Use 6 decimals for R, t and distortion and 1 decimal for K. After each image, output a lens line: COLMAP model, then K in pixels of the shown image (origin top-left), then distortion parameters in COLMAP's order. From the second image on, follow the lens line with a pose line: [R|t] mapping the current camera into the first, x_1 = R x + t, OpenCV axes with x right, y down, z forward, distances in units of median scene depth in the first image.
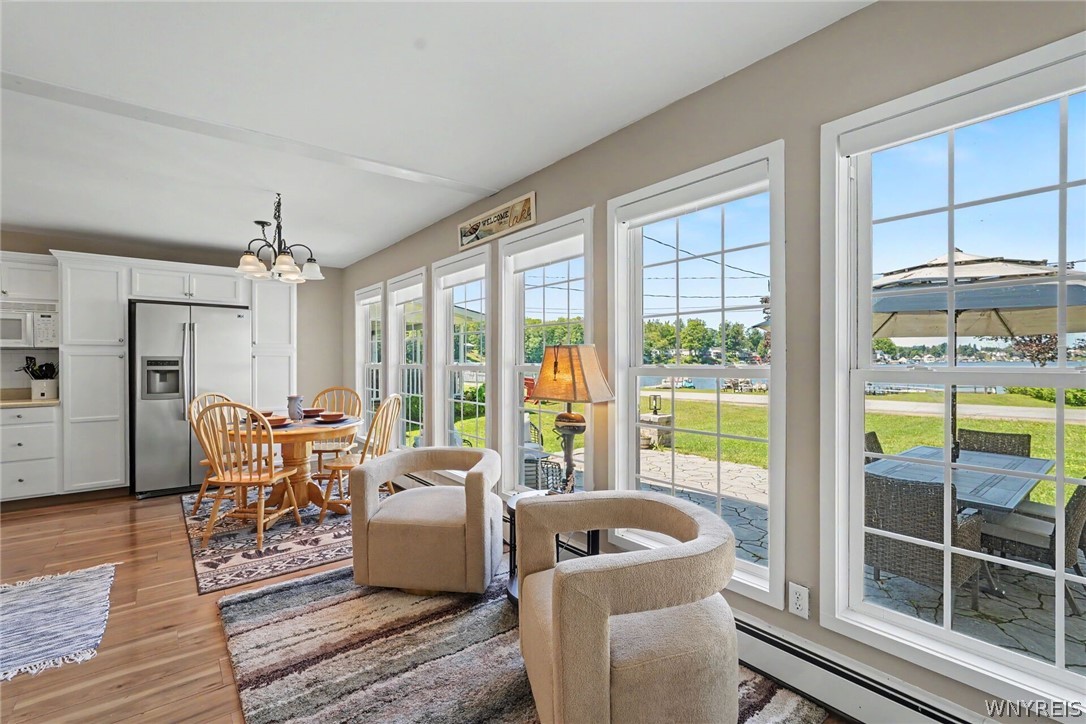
lens RADIAL K [[488.2, 0, 541.5], [0, 488.2, 360.4], [0, 0, 1]] dist [0.001584, 0.001023]
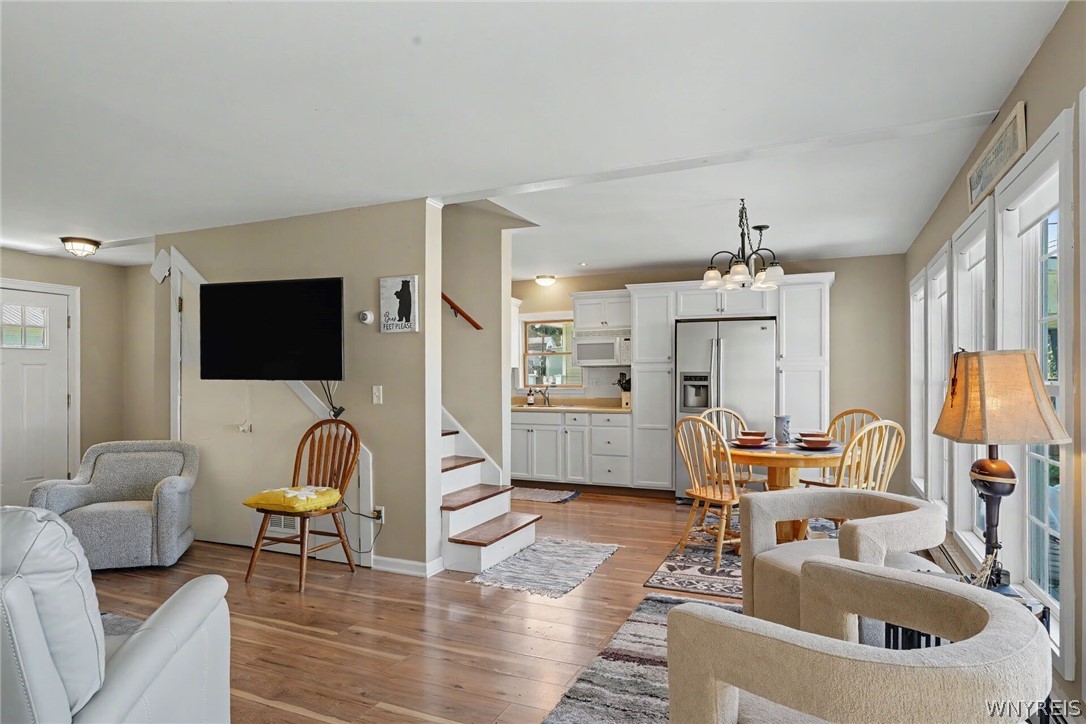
lens RADIAL K [[642.2, 0, 543.2], [0, 642.2, 369.8], [0, 0, 1]] dist [-0.004799, -0.003250]
pose [[0.471629, -0.008477, -0.881756, 0.403428], [0.001037, 0.999958, -0.009059, -0.000995], [0.881796, 0.003358, 0.471618, 0.086707]]
